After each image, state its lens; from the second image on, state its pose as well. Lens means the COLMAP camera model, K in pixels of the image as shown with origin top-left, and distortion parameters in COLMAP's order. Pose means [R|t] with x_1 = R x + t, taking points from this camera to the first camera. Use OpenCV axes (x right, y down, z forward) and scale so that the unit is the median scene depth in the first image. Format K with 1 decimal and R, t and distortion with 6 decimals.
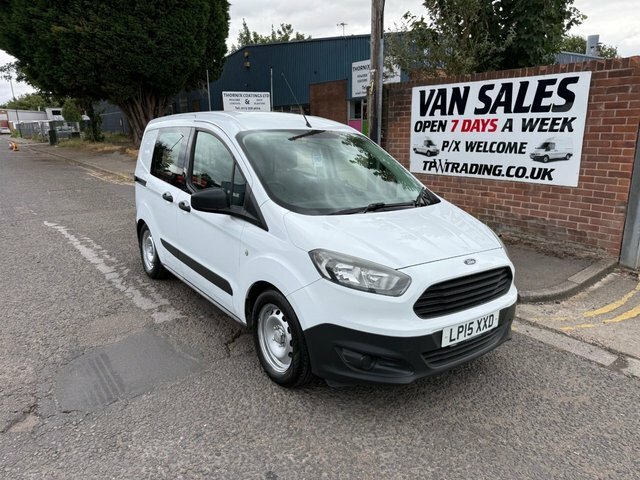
lens RADIAL K [[450.4, 0, 317.4], [0, 450.4, 237.6], [0, 0, 1]] dist [0.032022, -0.041450]
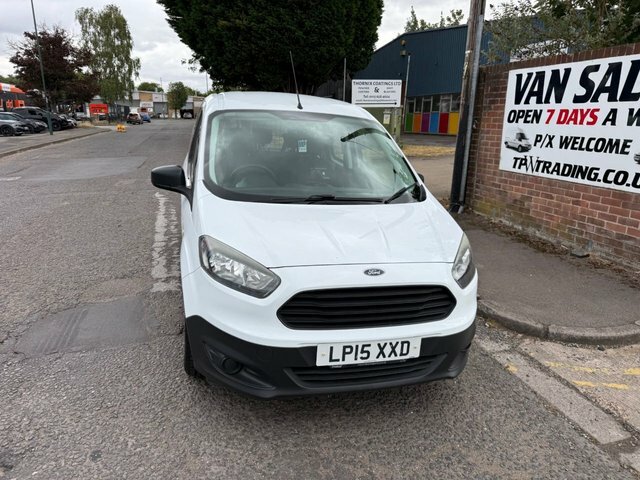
lens RADIAL K [[450.4, 0, 315.5], [0, 450.4, 238.7], [0, 0, 1]] dist [0.032022, -0.041450]
pose [[0.934072, 0.117705, -0.337129, 0.226621], [-0.110823, 0.993049, 0.039658, -0.012573], [0.339453, 0.000318, 0.940623, 0.084745]]
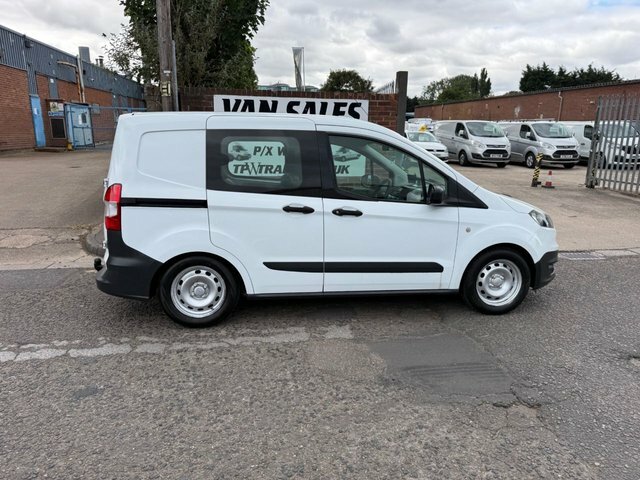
lens RADIAL K [[450.4, 0, 317.6], [0, 450.4, 243.4], [0, 0, 1]] dist [0.032022, -0.041450]
pose [[0.464877, -0.189517, 0.864854, -0.754341], [0.194095, 0.974875, 0.109296, -0.077723], [-0.863838, 0.117055, 0.489982, 0.375957]]
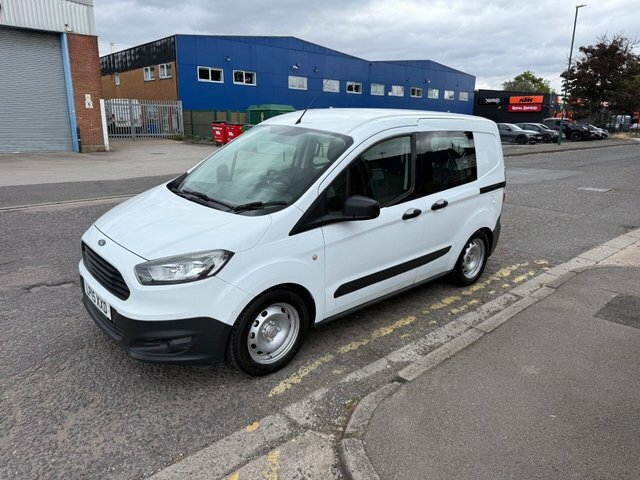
lens RADIAL K [[450.4, 0, 317.5], [0, 450.4, 233.4], [0, 0, 1]] dist [0.032022, -0.041450]
pose [[0.092571, 0.258893, -0.961460, 0.657004], [-0.255338, 0.939489, 0.228392, -0.163244], [0.962410, 0.224355, 0.153074, 0.598028]]
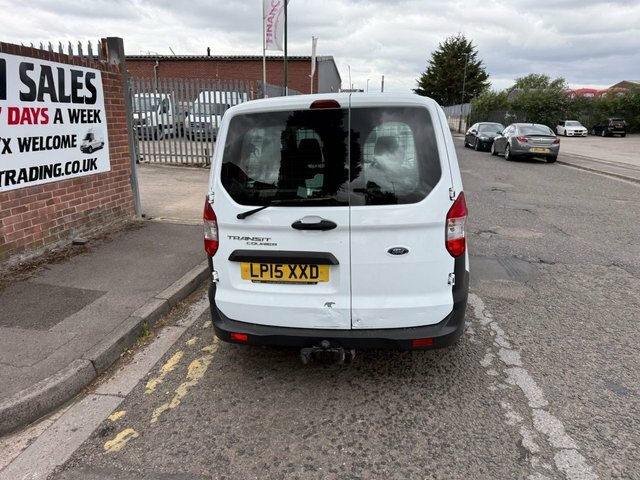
lens RADIAL K [[450.4, 0, 325.0], [0, 450.4, 237.7], [0, 0, 1]] dist [0.032022, -0.041450]
pose [[-0.722584, -0.169327, 0.670225, -0.557407], [0.168318, 0.897263, 0.408153, -0.300082], [-0.670479, 0.407735, -0.619847, 1.259802]]
